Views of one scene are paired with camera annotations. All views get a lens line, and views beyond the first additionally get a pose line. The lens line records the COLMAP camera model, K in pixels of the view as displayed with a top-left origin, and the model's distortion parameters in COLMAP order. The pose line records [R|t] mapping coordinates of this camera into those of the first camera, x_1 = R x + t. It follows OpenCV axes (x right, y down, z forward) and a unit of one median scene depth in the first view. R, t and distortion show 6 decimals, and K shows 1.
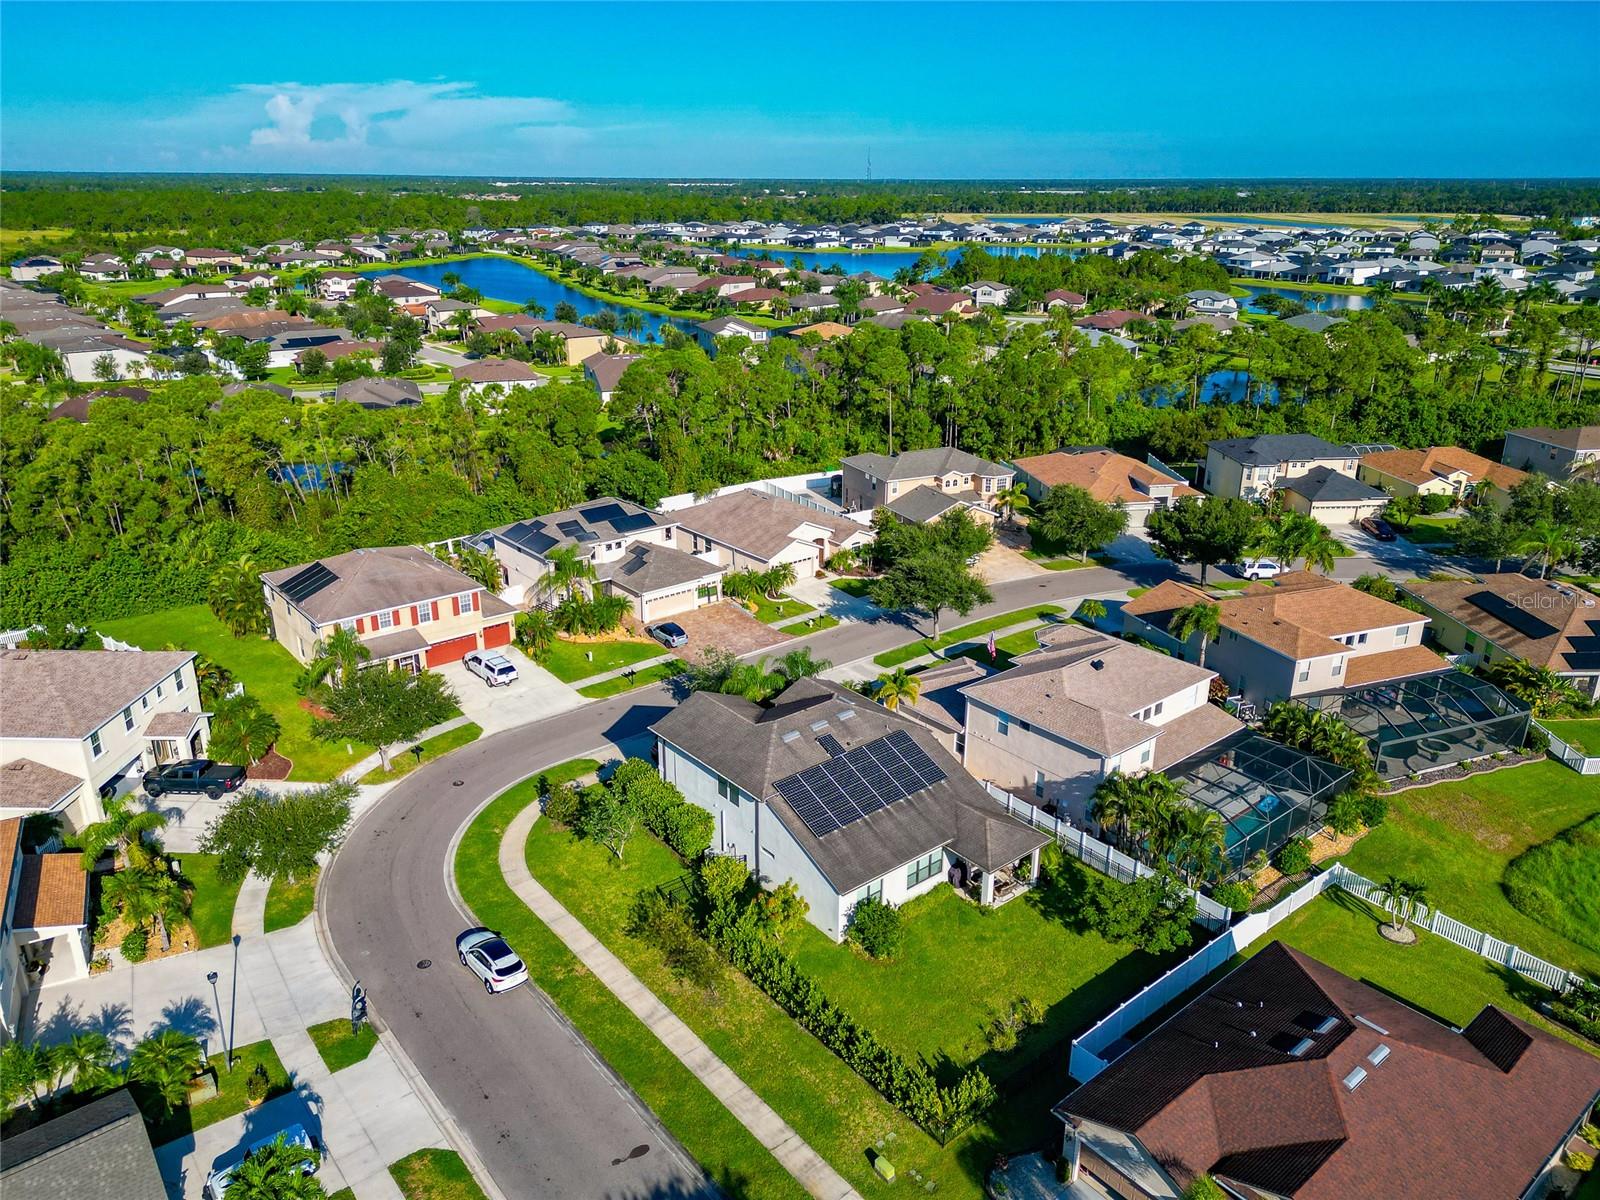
lens RADIAL K [[1119.1, 0, 800.0], [0, 1119.1, 600.0], [0, 0, 1]] dist [0.060817, -0.052760]
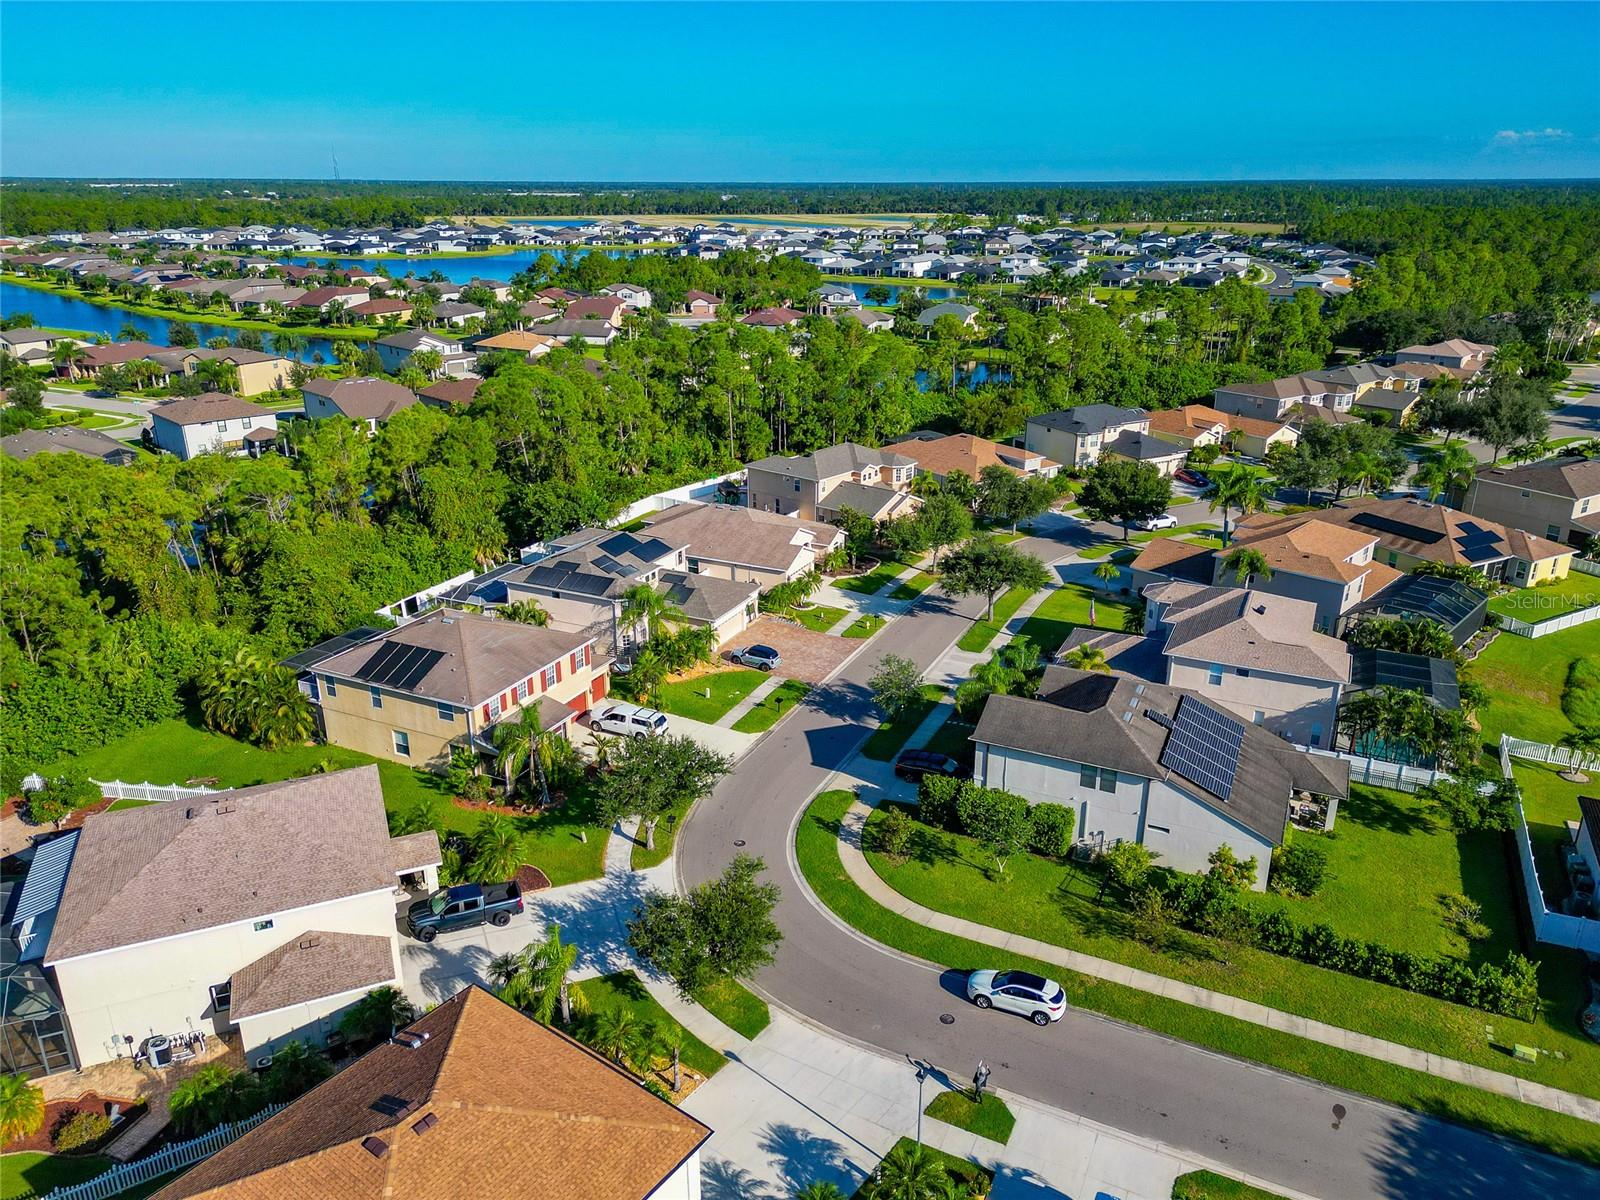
lens RADIAL K [[1115.6, 0, 800.0], [0, 1115.6, 600.0], [0, 0, 1]] dist [0.058413, -0.051486]
pose [[0.908954, -0.147880, 0.389787, -0.393774], [0.148139, 0.988524, 0.029583, -0.036084], [-0.389689, 0.030853, 0.920430, 0.091093]]
